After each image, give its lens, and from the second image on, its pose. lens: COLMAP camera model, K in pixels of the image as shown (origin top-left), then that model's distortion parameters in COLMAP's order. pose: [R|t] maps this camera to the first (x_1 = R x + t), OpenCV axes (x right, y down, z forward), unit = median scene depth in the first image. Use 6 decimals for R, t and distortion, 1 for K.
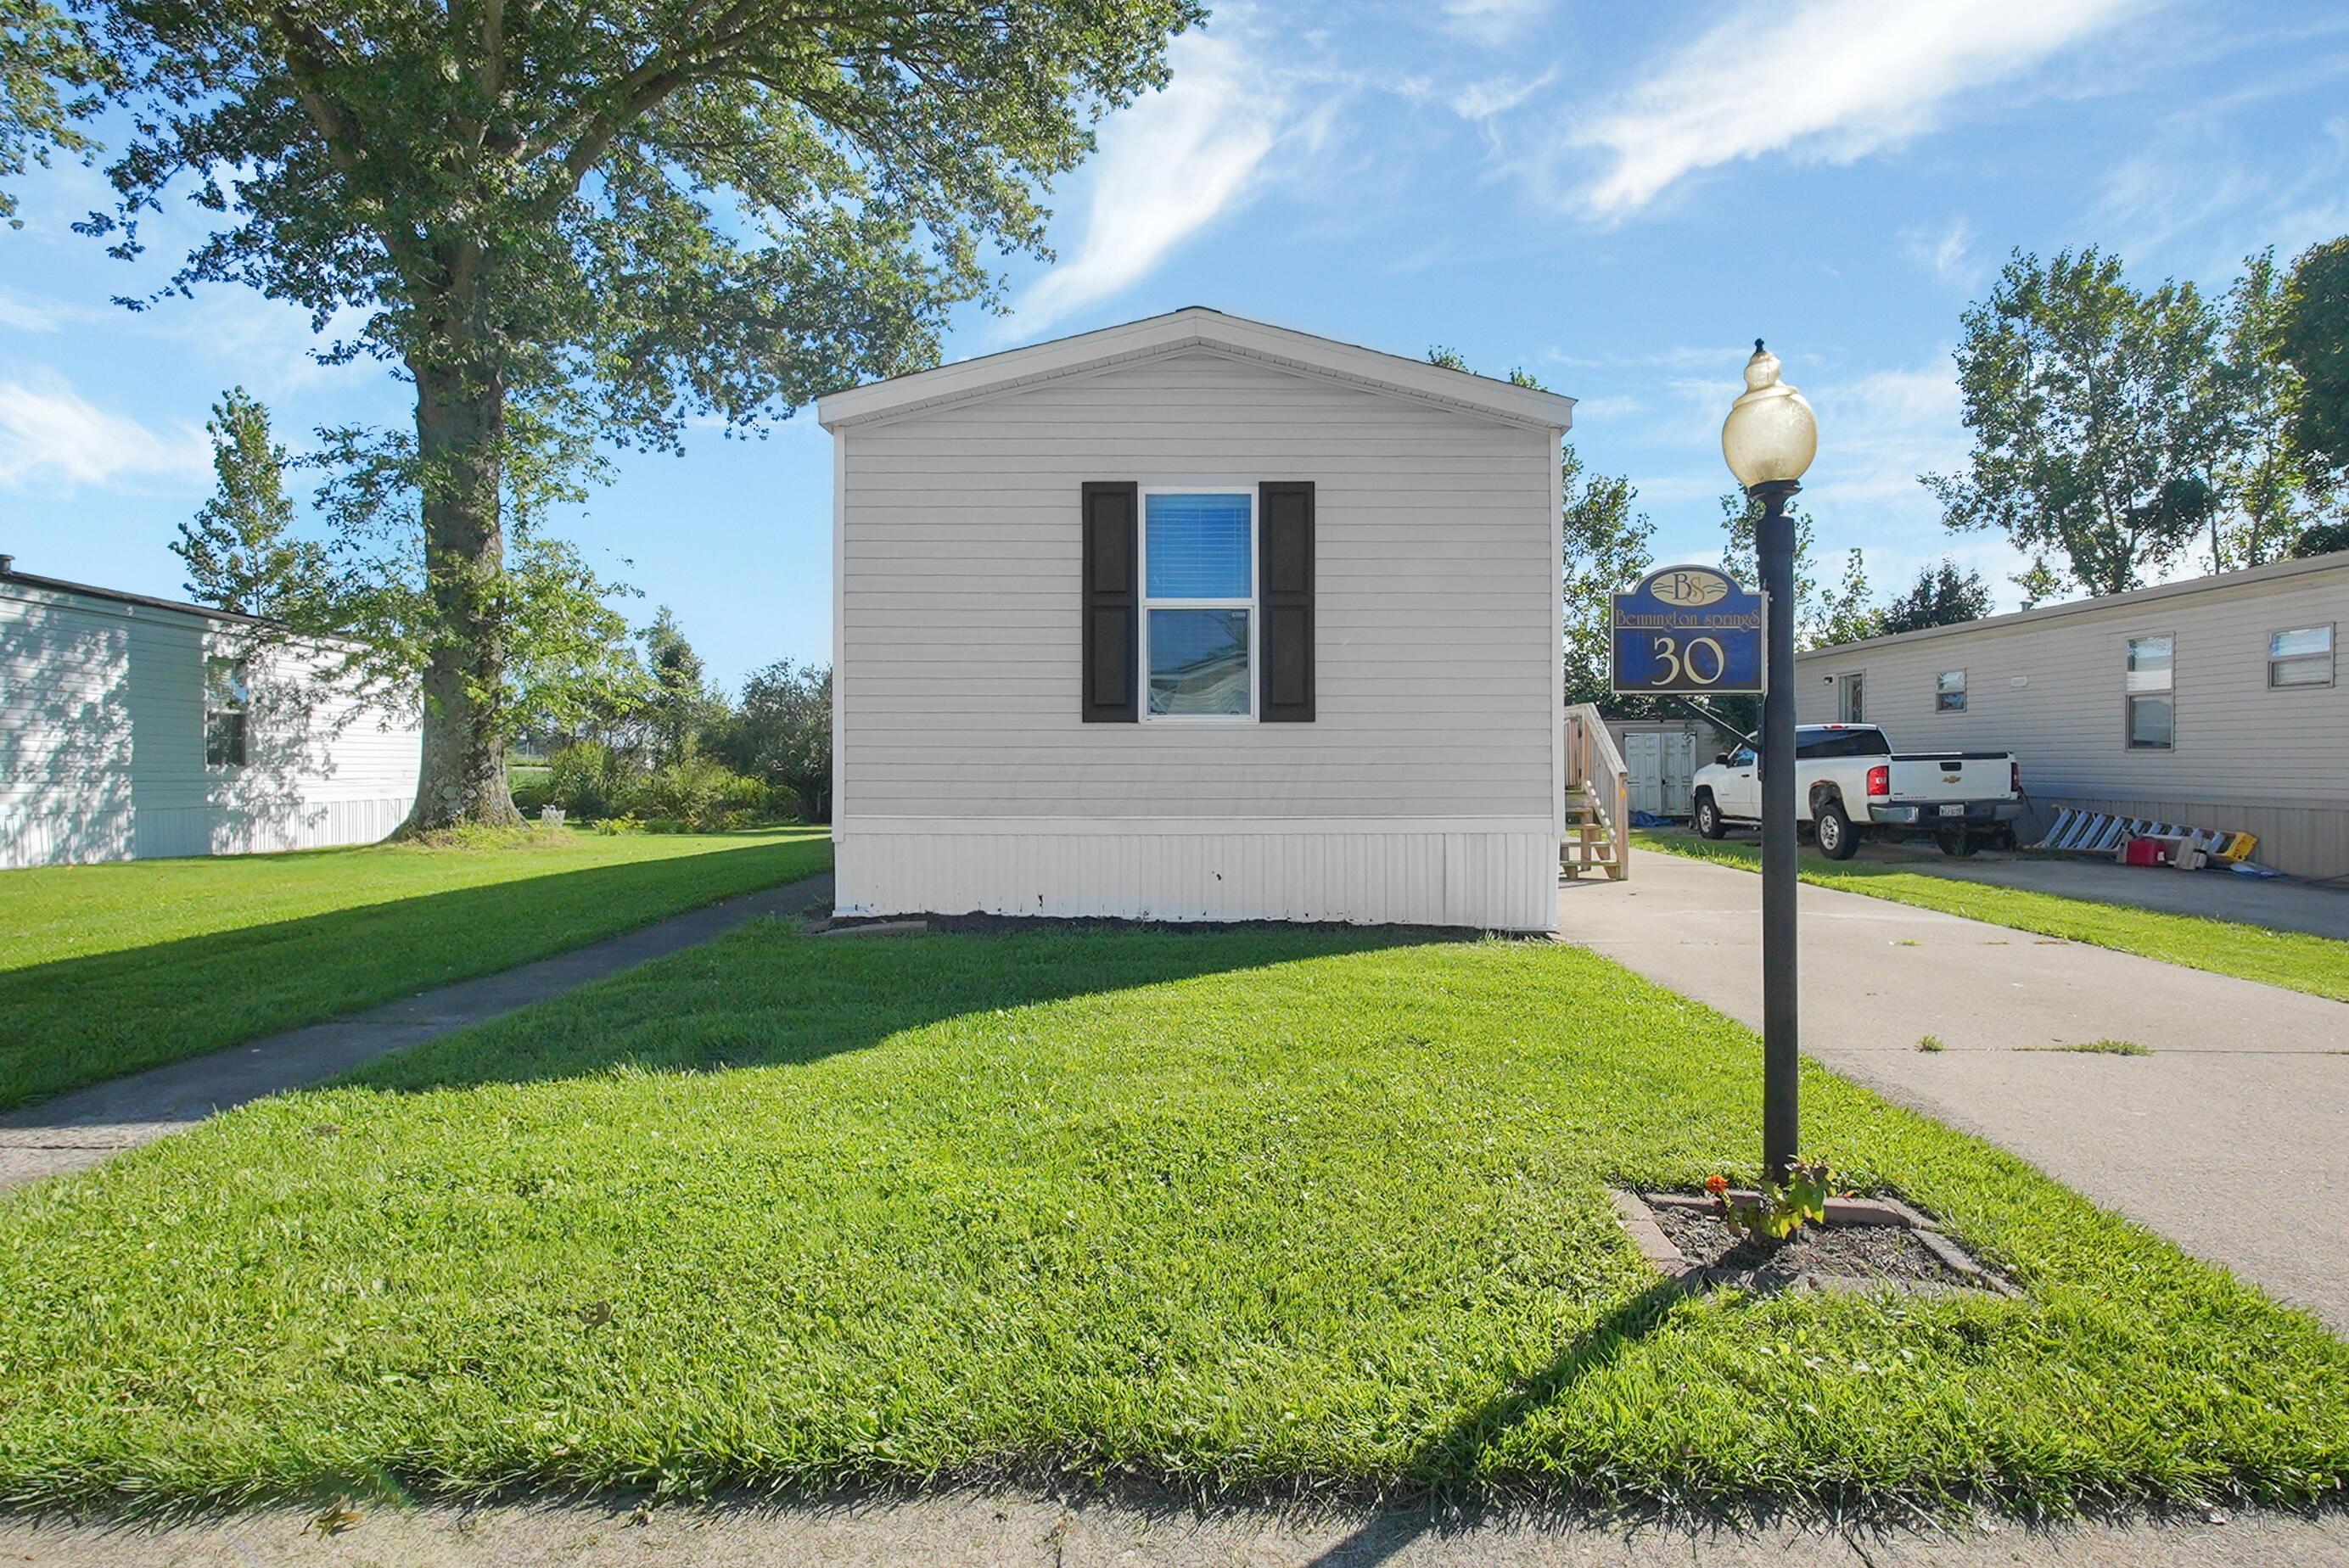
lens RADIAL K [[1076.9, 0, 1169.7], [0, 1076.9, 771.4], [0, 0, 1]] dist [0.010249, 0.000150]
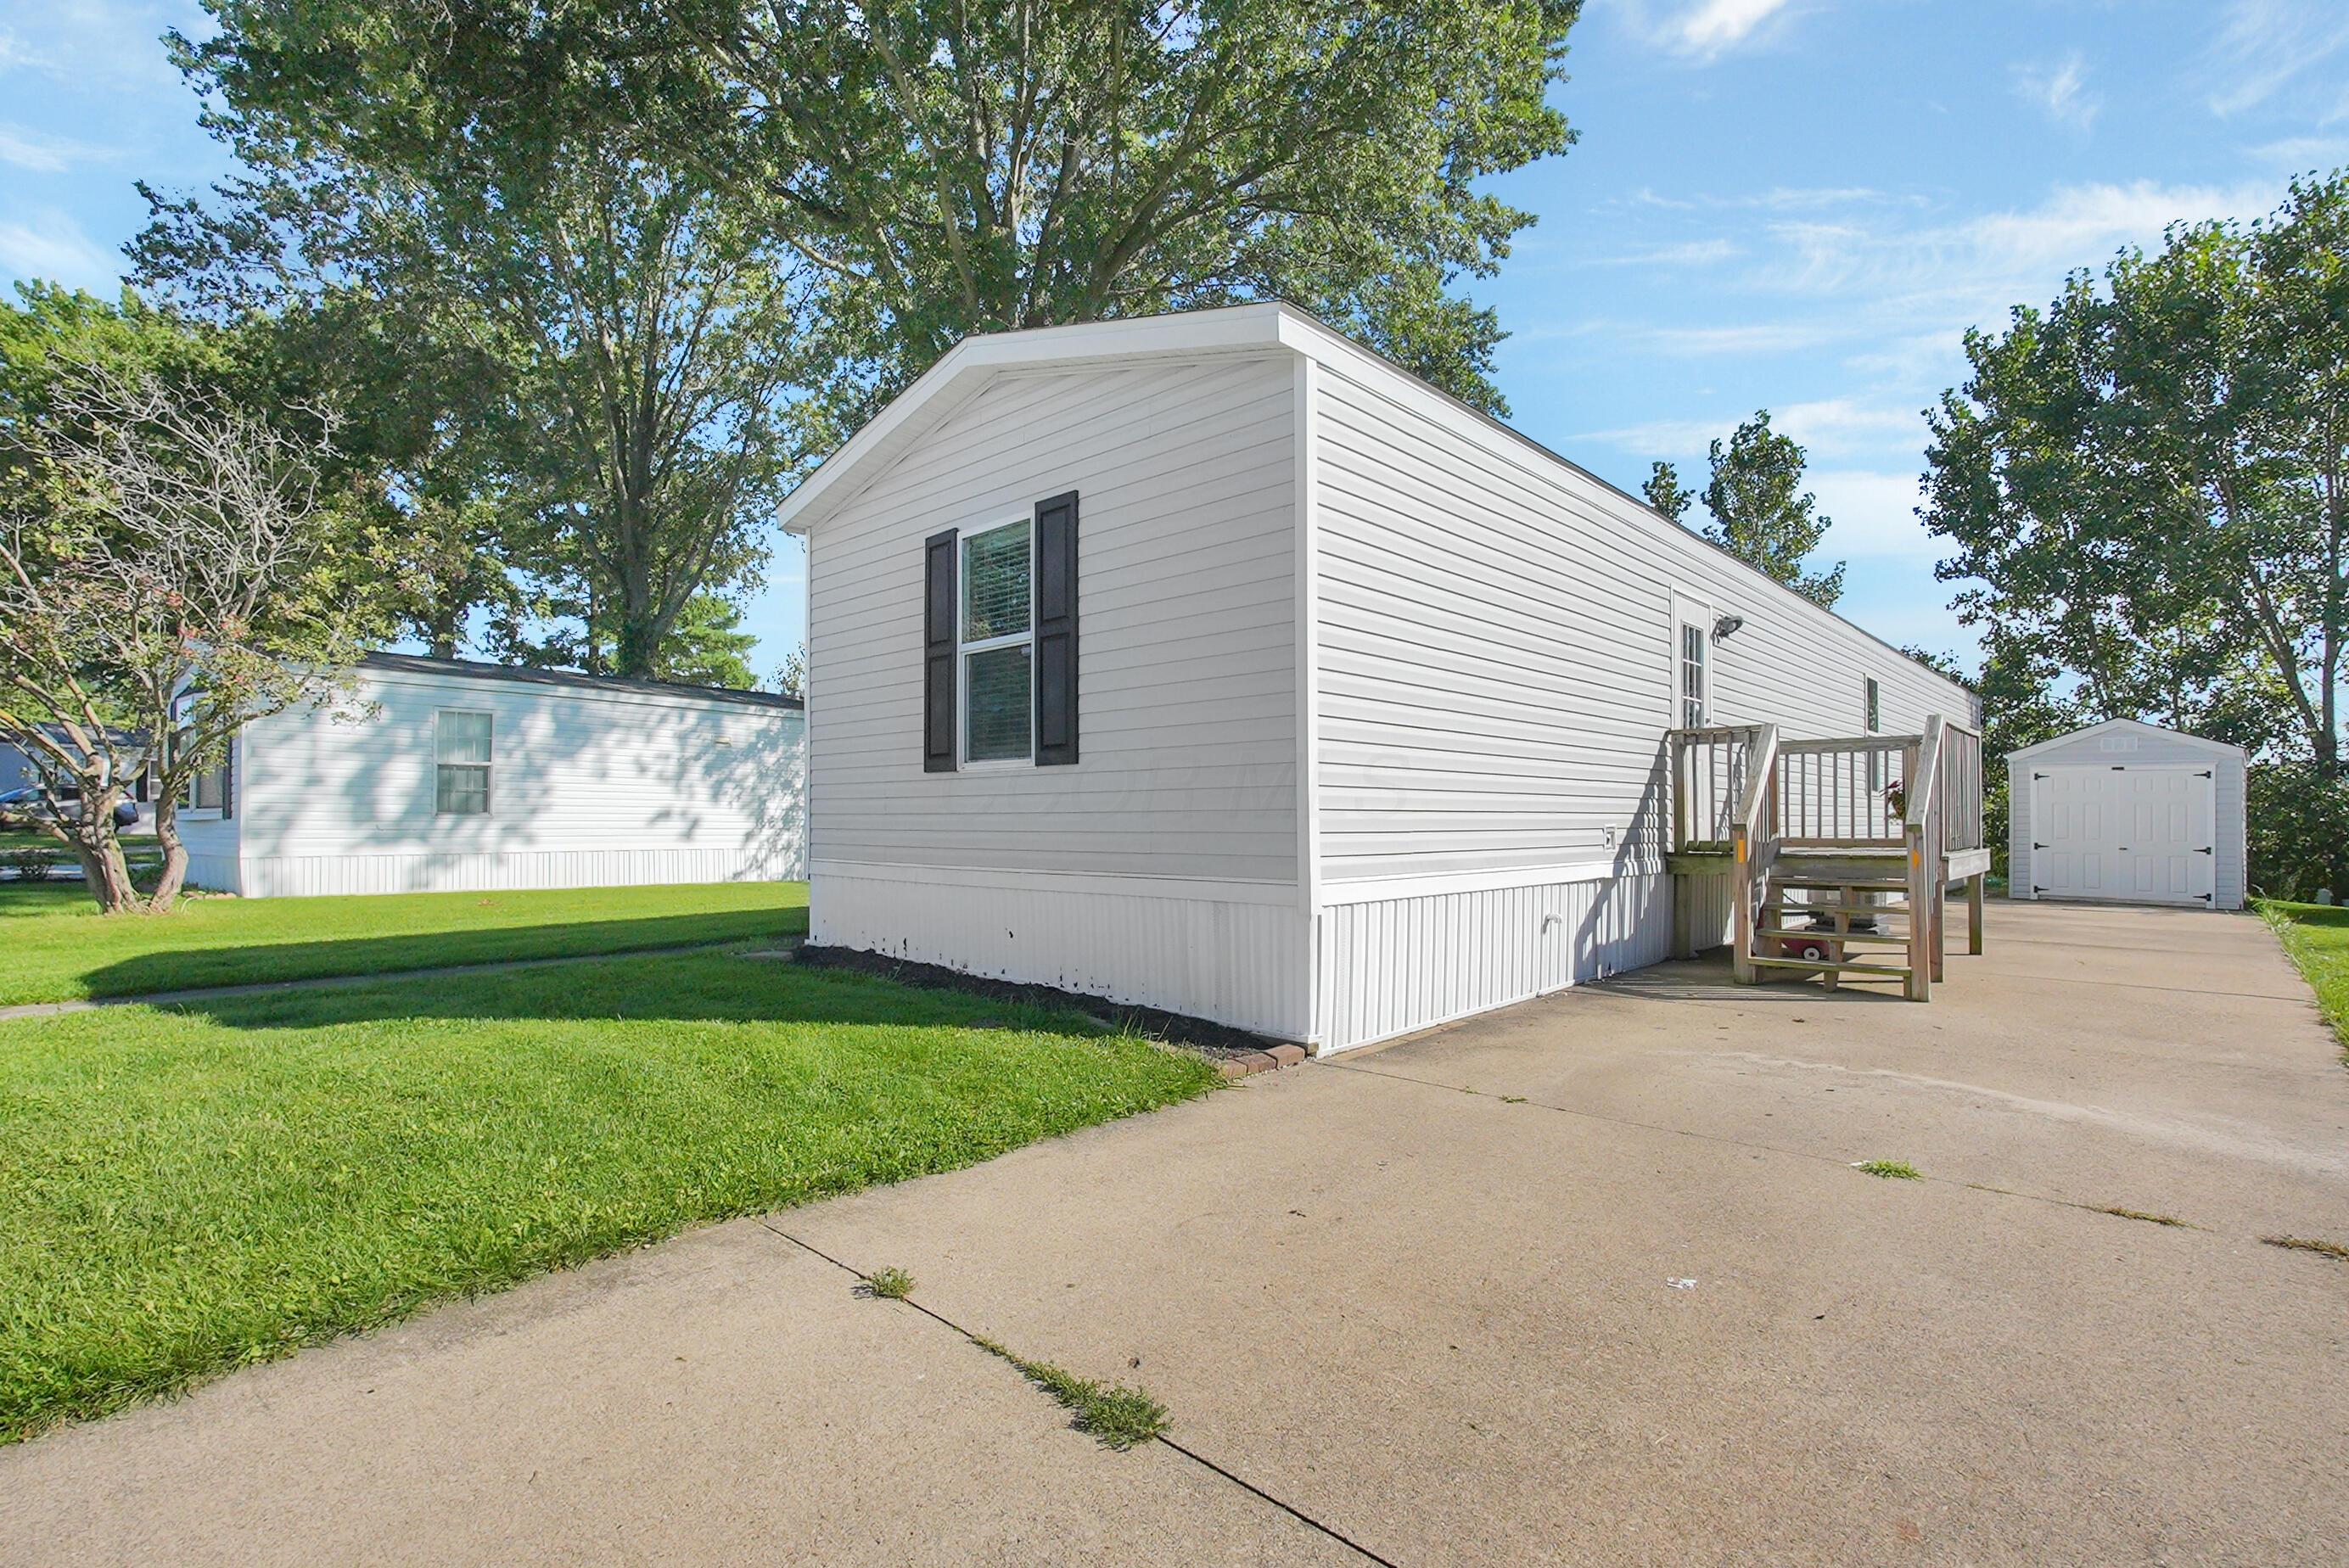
lens RADIAL K [[1076.9, 0, 1178.8], [0, 1076.9, 807.6], [0, 0, 1]] dist [0.010249, 0.000150]
pose [[0.722651, -0.008676, -0.691159, 0.792101], [-0.002193, 0.999887, -0.014844, 0.001559], [0.691209, 0.012243, 0.722551, 0.428888]]
